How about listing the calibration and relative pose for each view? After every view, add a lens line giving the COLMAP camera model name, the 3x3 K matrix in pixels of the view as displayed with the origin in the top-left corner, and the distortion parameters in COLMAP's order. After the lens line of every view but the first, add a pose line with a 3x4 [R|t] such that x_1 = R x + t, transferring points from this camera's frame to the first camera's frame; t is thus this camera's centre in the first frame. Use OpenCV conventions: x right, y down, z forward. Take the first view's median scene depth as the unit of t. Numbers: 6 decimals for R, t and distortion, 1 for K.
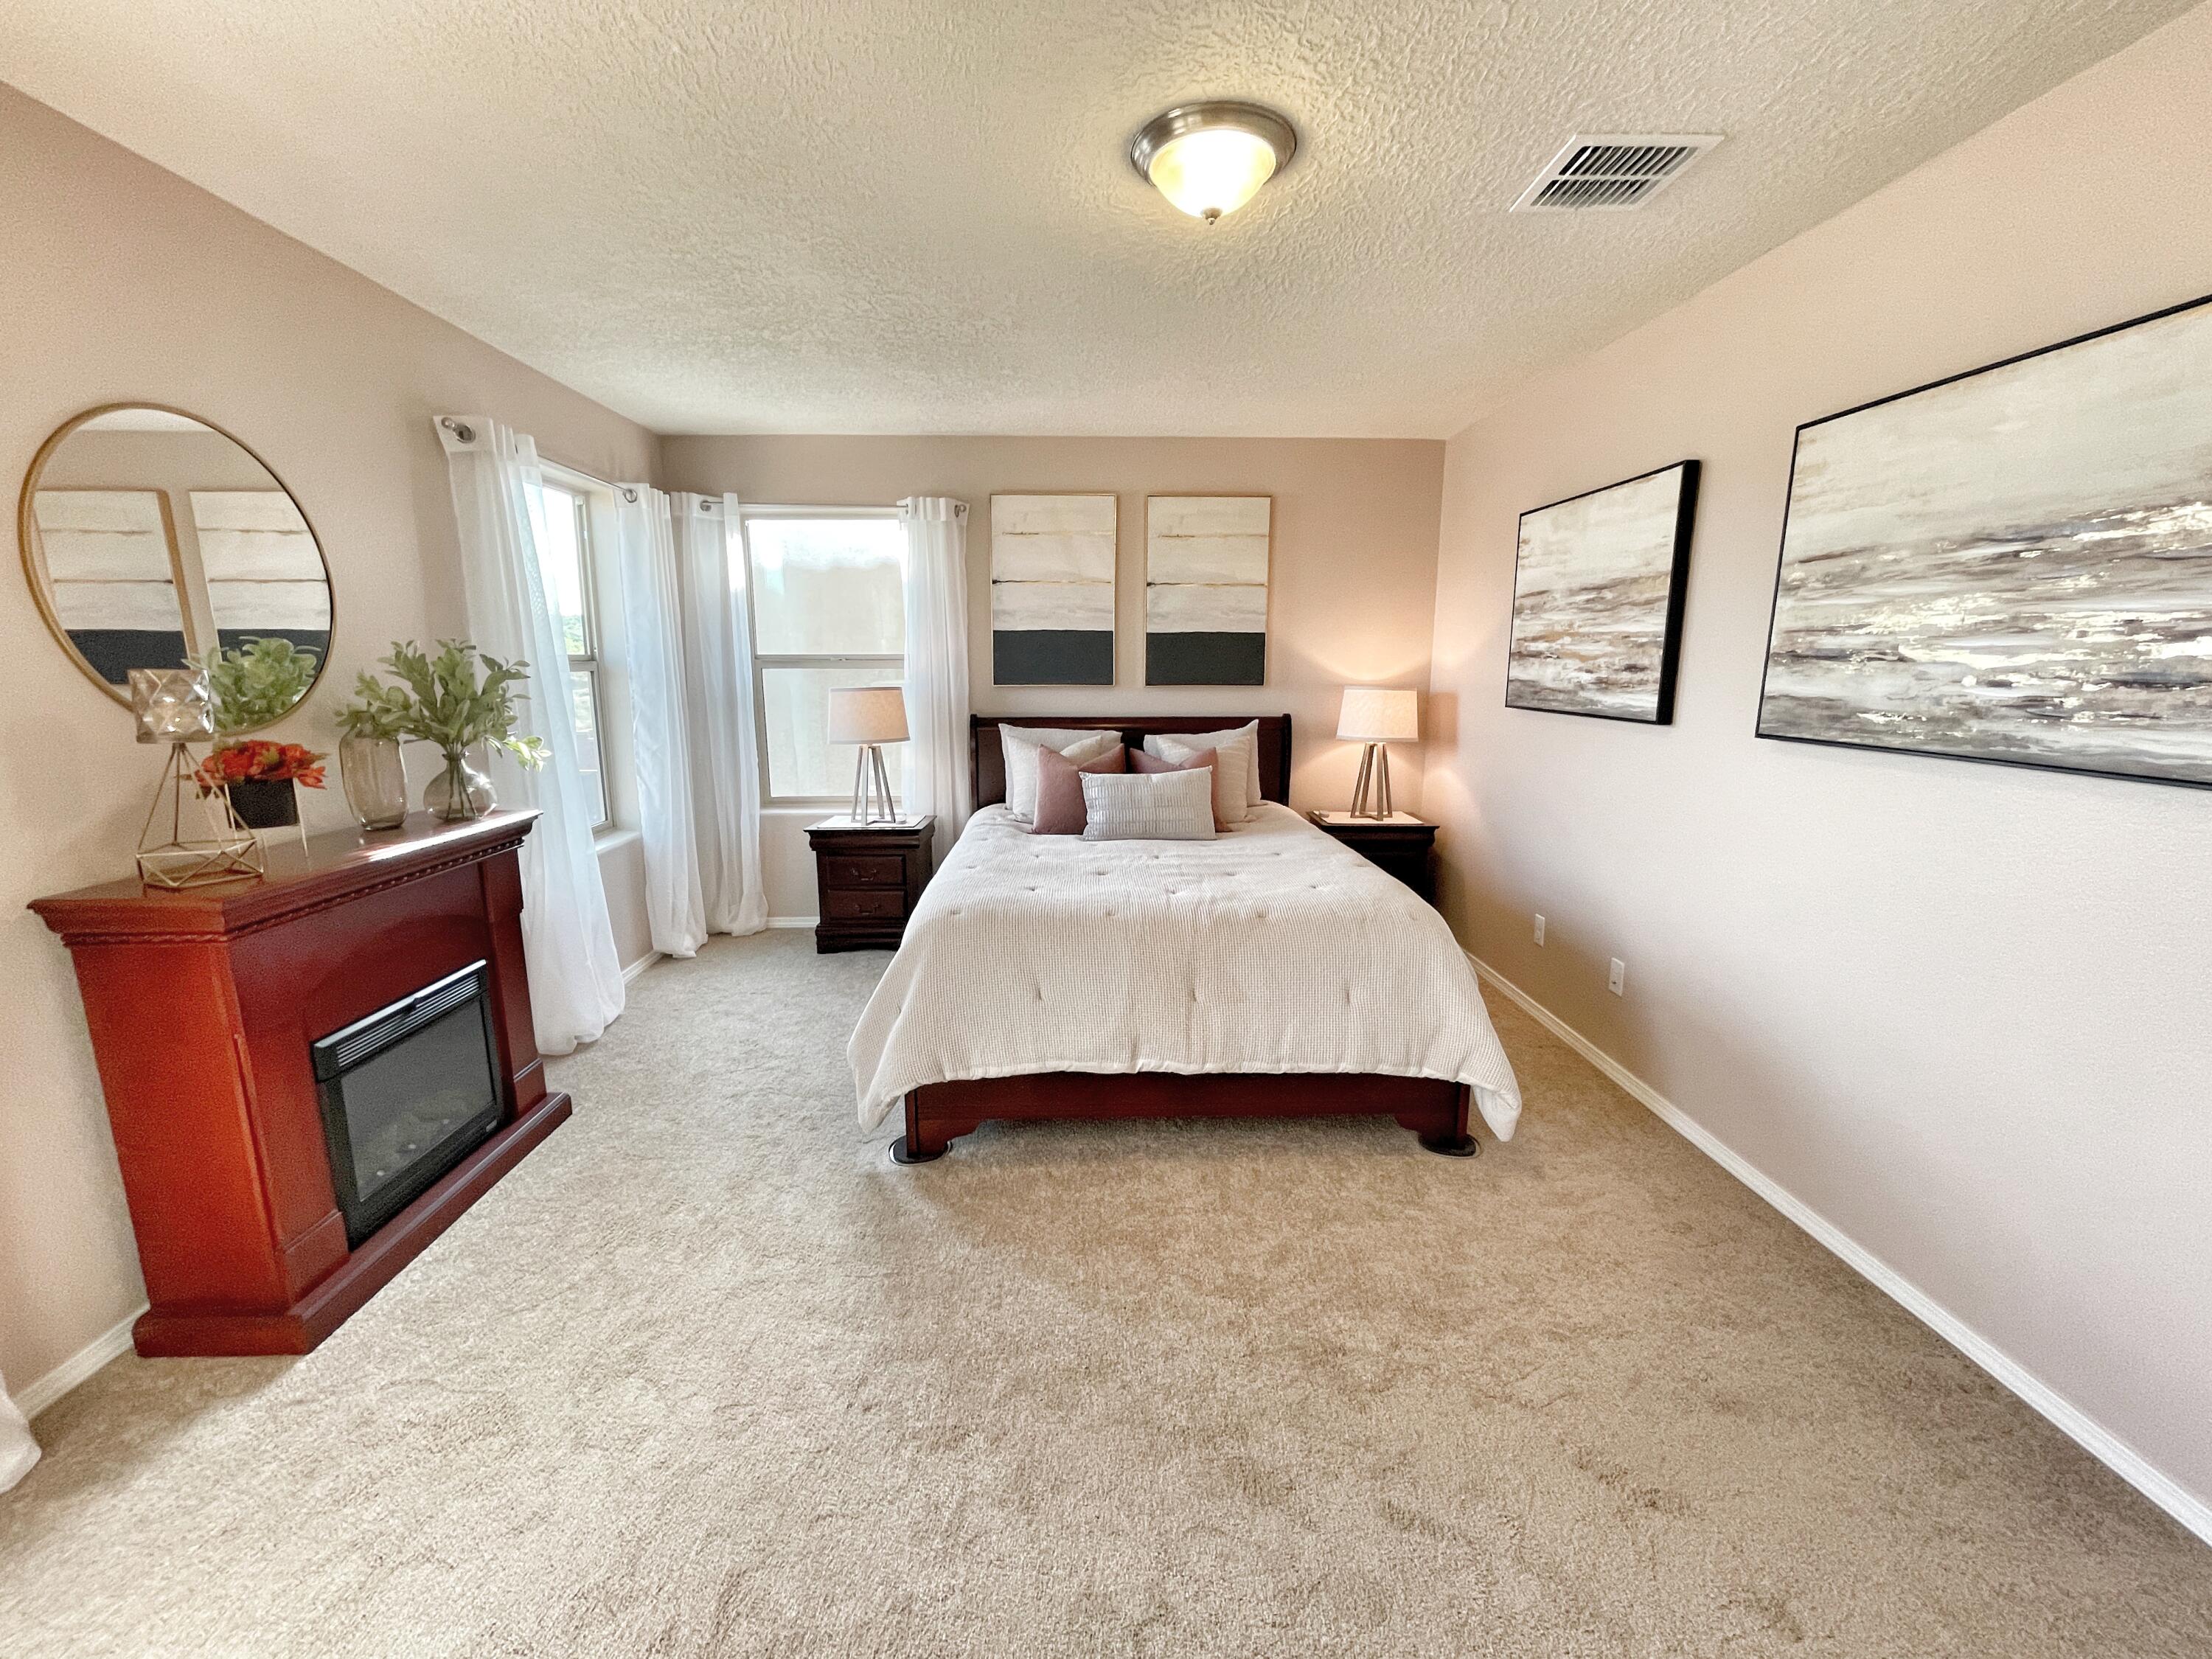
lens RADIAL K [[899.1, 0, 1095.7], [0, 899.1, 826.6], [0, 0, 1]] dist [-0.004351, 0.002619]
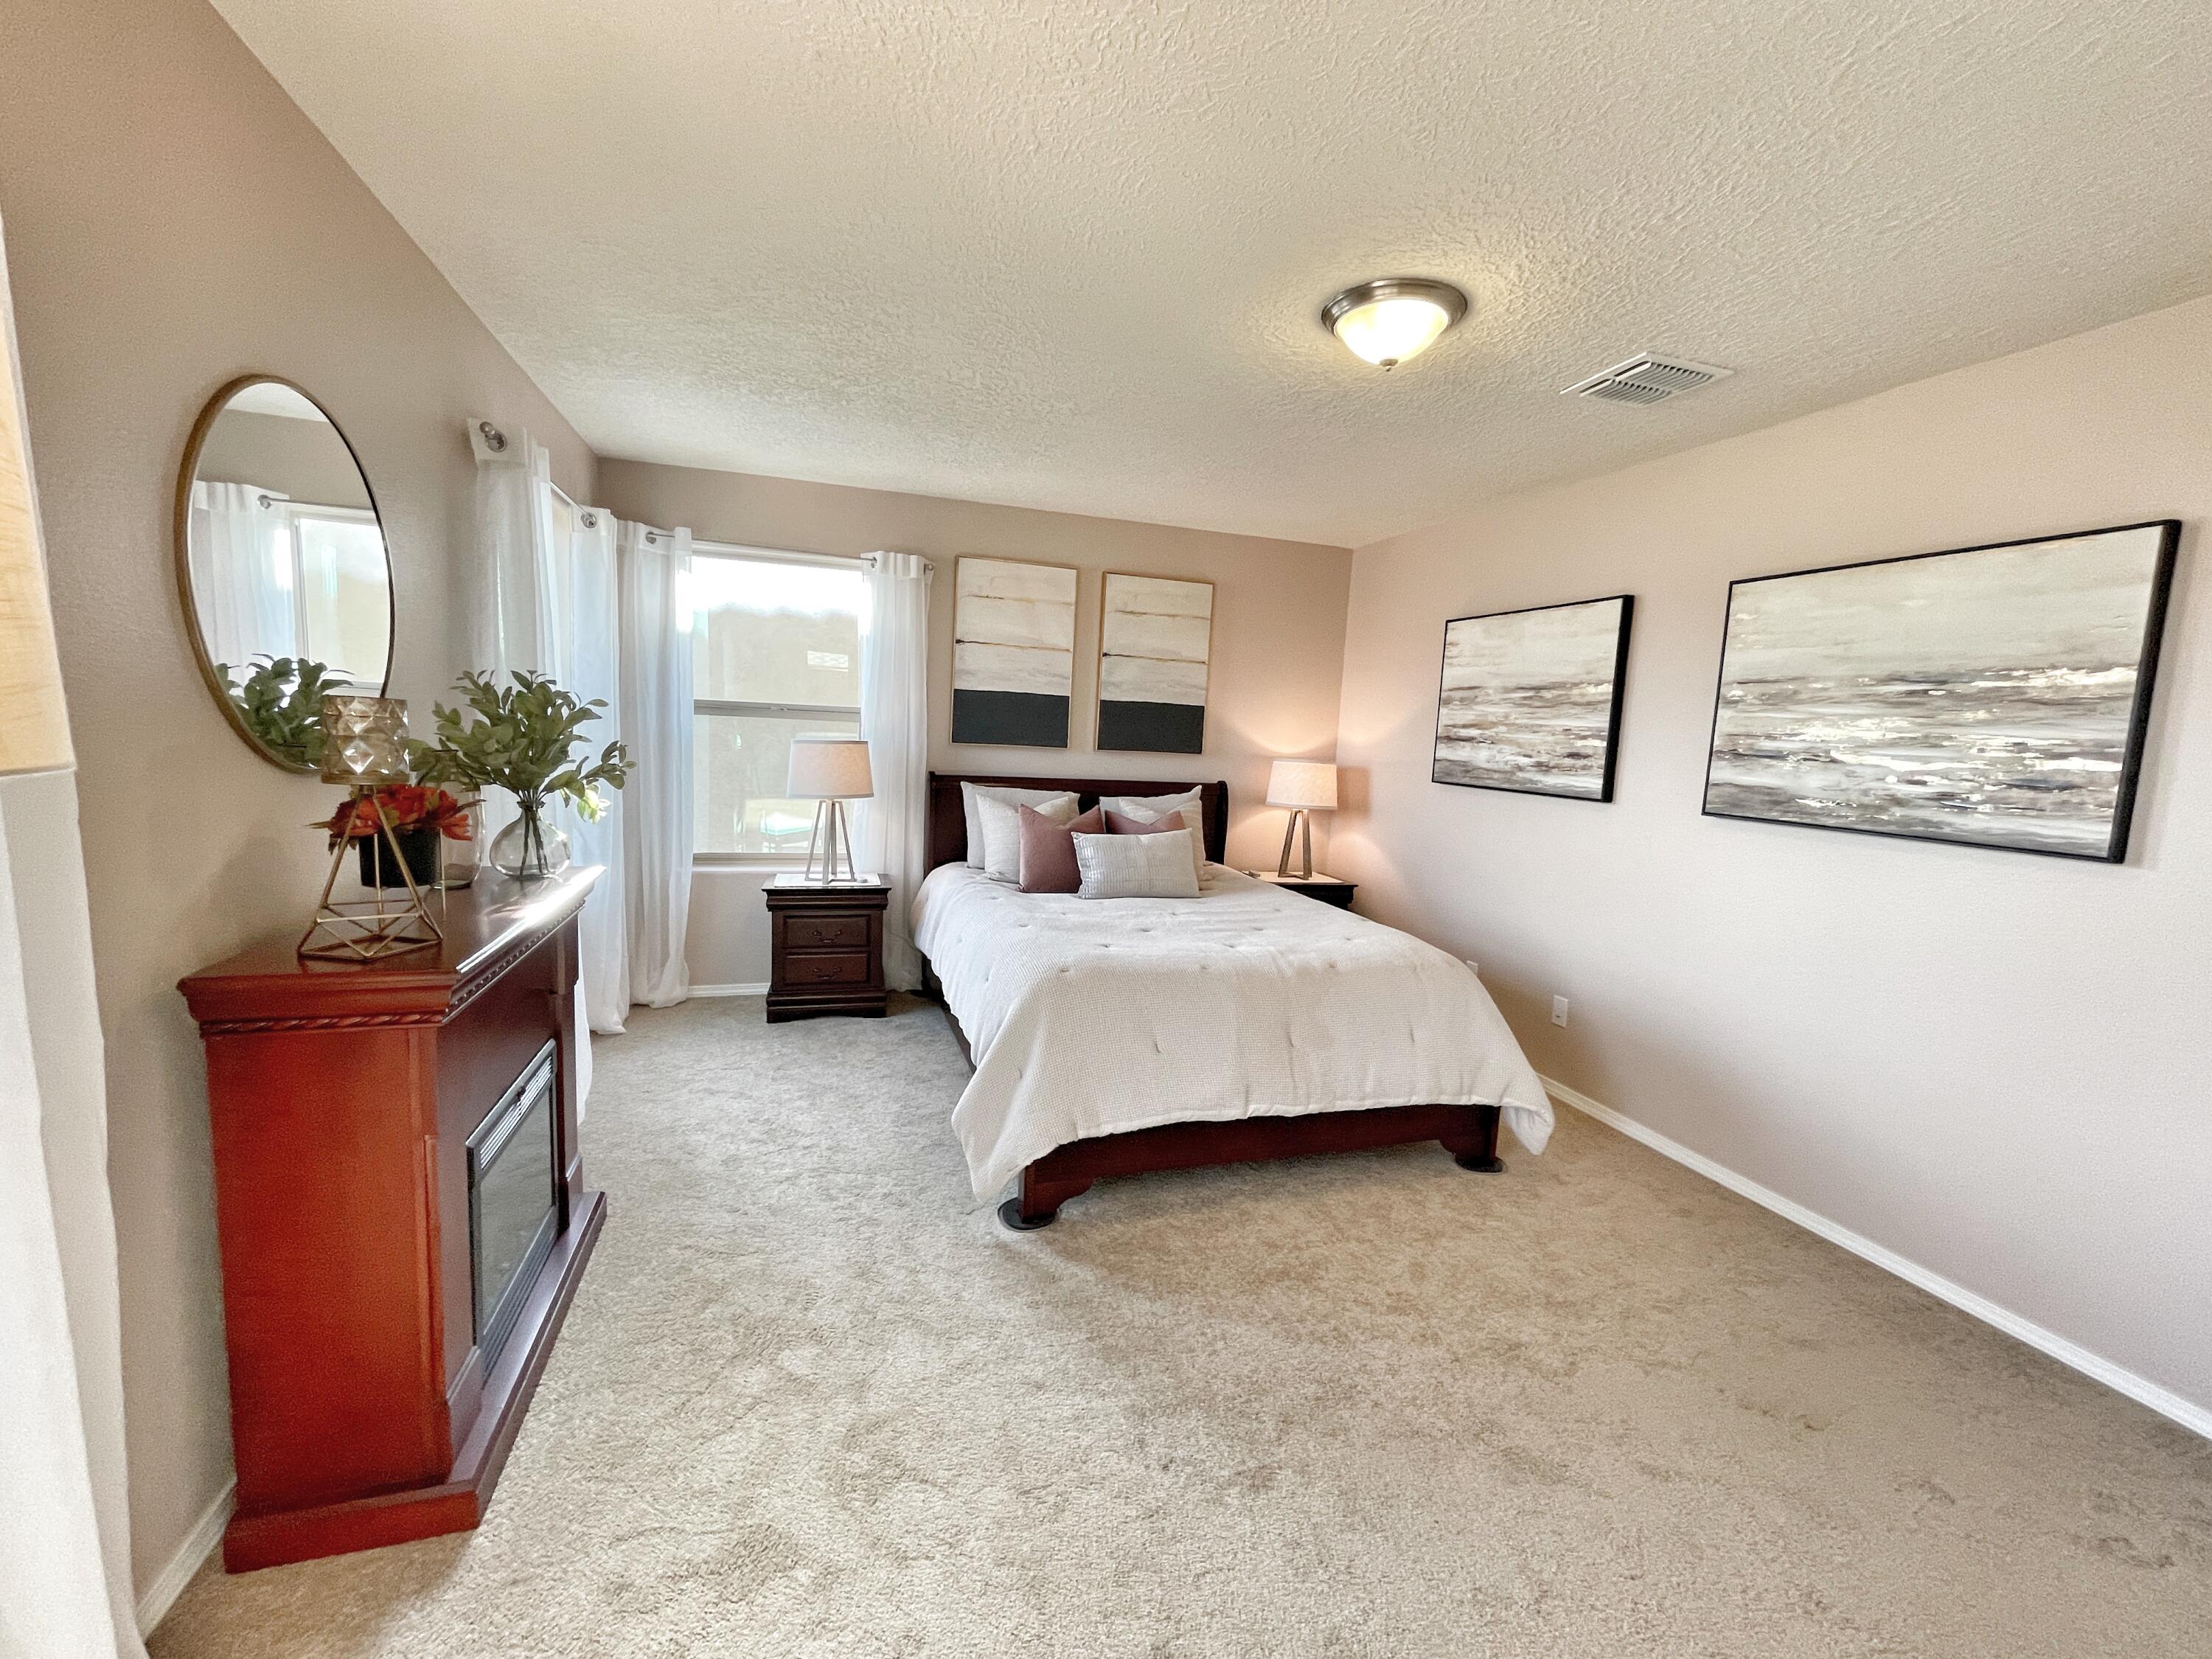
lens RADIAL K [[899.1, 0, 1096.1], [0, 899.1, 827.4], [0, 0, 1]] dist [-0.004351, 0.002619]
pose [[0.961554, 0.017480, 0.274059, -0.396545], [0.000408, 0.997880, -0.065080, 0.000934], [-0.274615, 0.062690, 0.959508, 0.010350]]
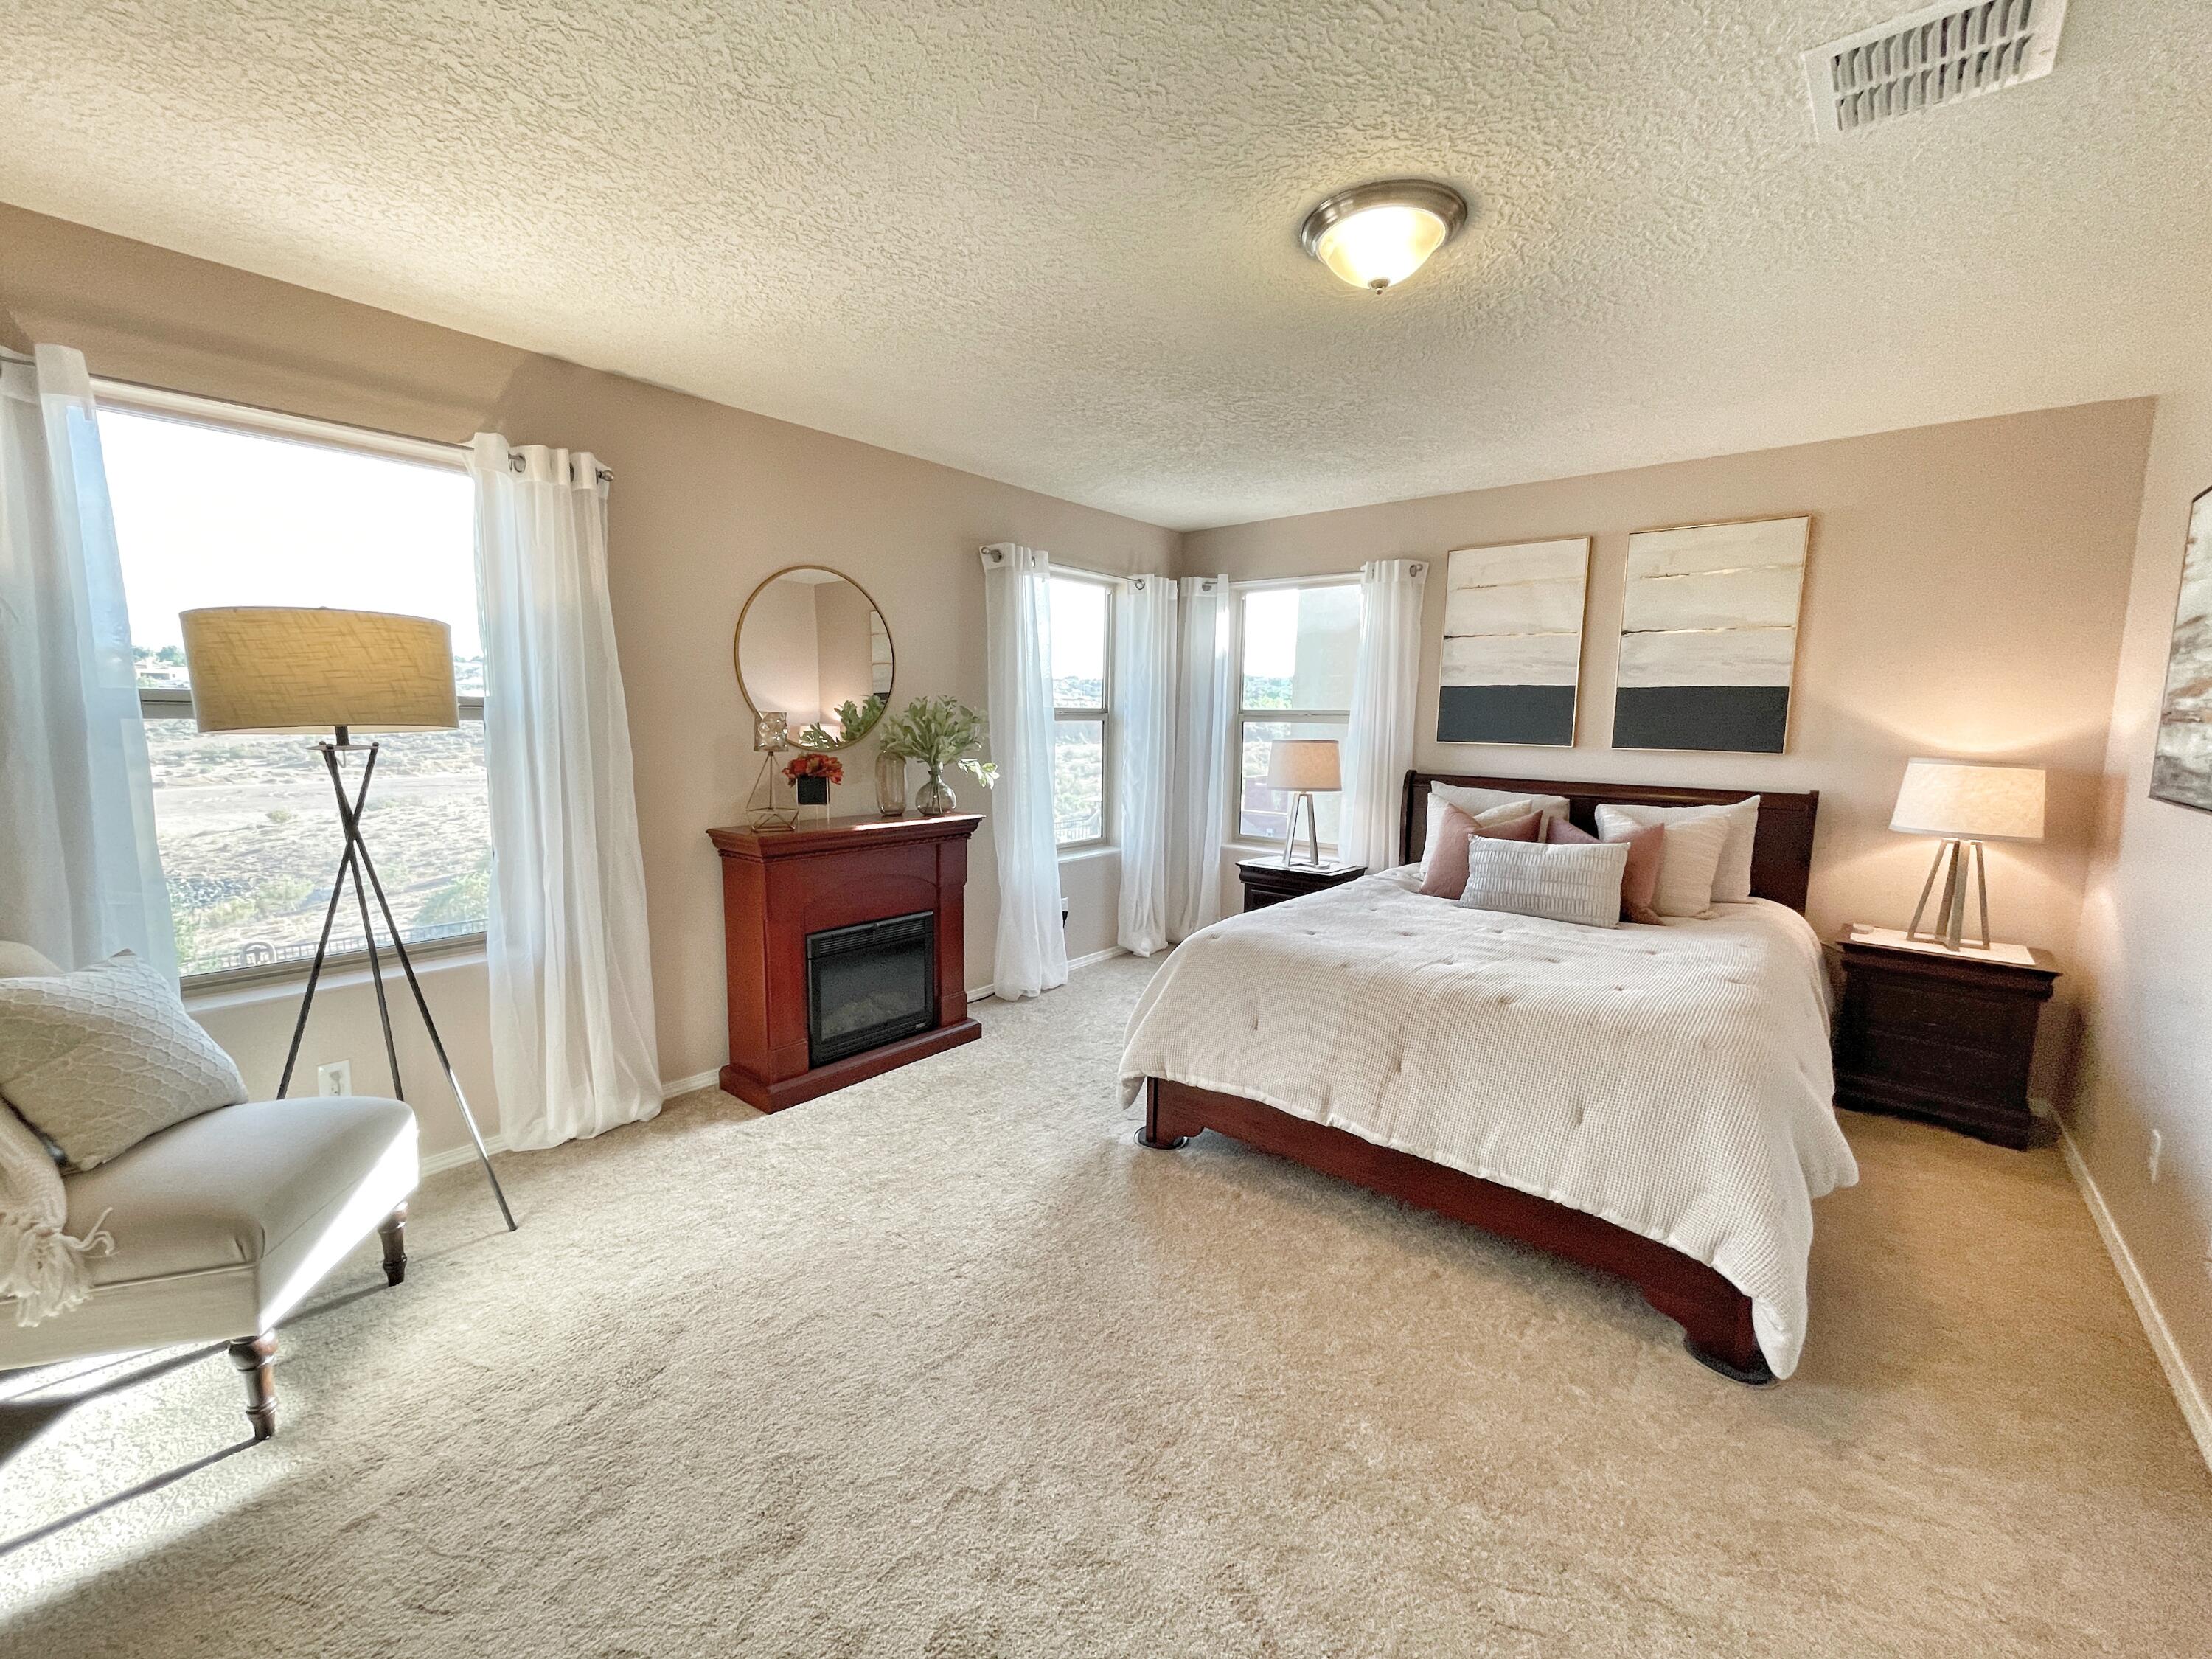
lens RADIAL K [[899.1, 0, 1100.7], [0, 899.1, 825.1], [0, 0, 1]] dist [-0.004351, 0.002619]
pose [[0.751578, 0.091769, -0.653230, 0.446289], [-0.133850, 0.990891, -0.014797, -0.006444], [0.645922, 0.098556, 0.757015, 0.050951]]
